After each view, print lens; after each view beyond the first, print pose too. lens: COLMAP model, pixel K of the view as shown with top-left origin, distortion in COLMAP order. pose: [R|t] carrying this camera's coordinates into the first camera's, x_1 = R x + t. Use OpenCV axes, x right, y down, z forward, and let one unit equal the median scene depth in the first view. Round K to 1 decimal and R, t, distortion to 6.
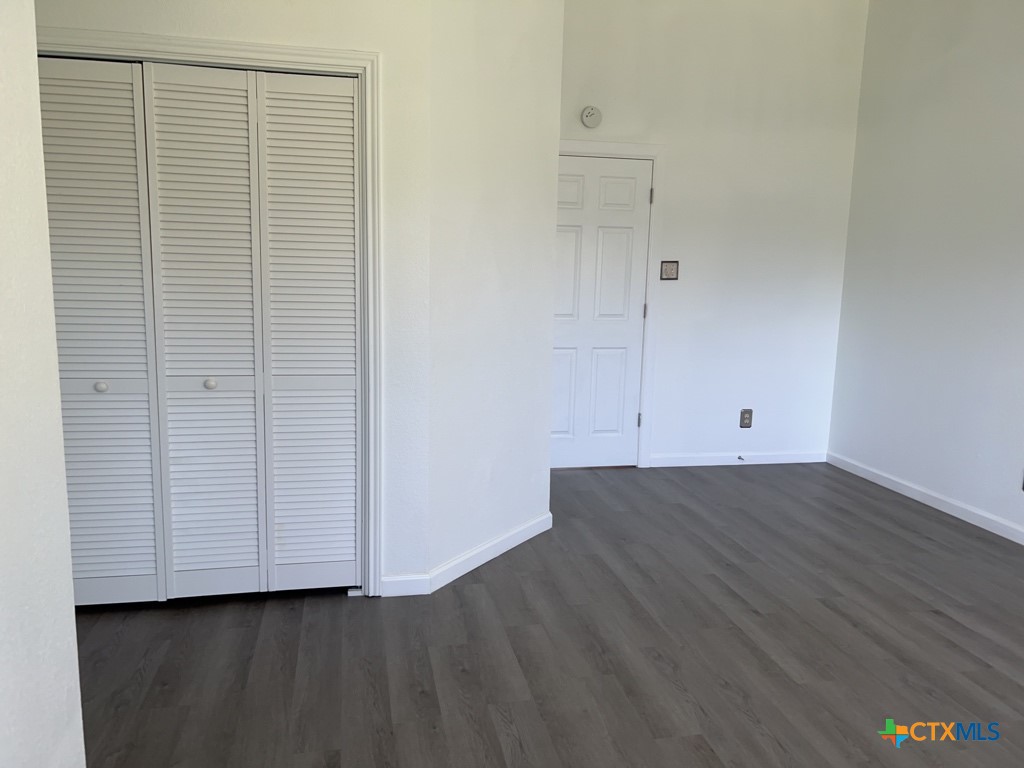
lens RADIAL K [[776.5, 0, 512.1], [0, 776.5, 383.5], [0, 0, 1]] dist [0.050076, -0.057967]
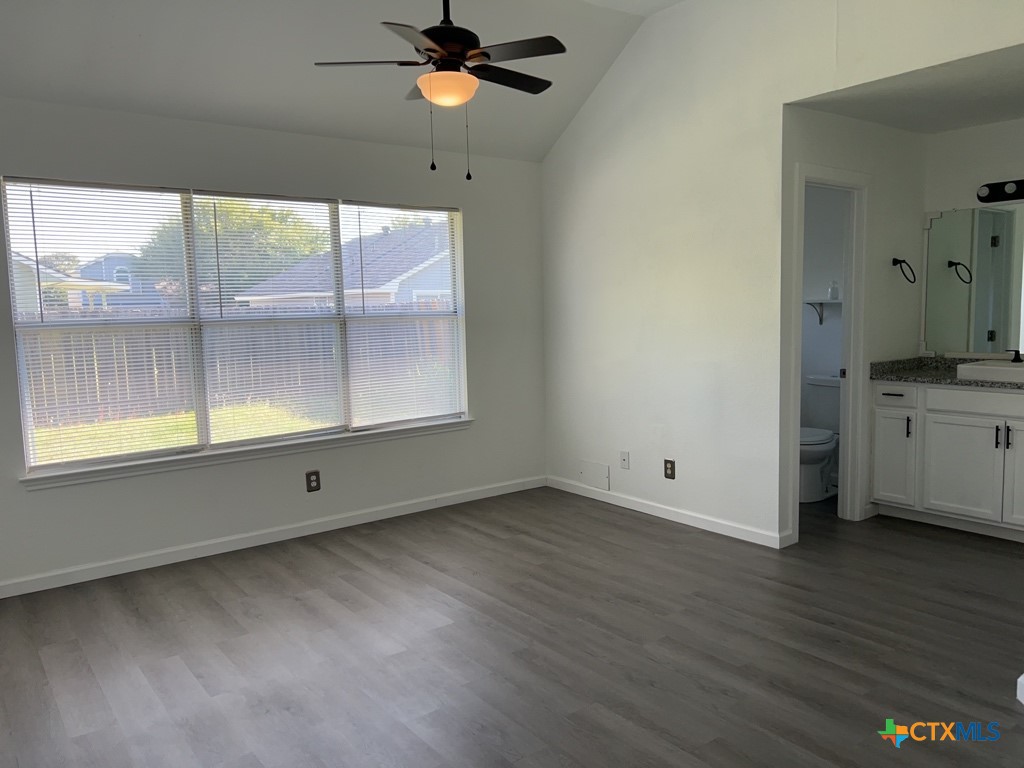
lens RADIAL K [[776.5, 0, 518.6], [0, 776.5, 384.8], [0, 0, 1]] dist [0.050076, -0.057967]
pose [[-0.903130, 0.041421, -0.427366, 0.868629], [-0.061449, 0.972621, 0.224125, -0.252967], [0.424948, 0.228675, -0.875858, 1.733535]]
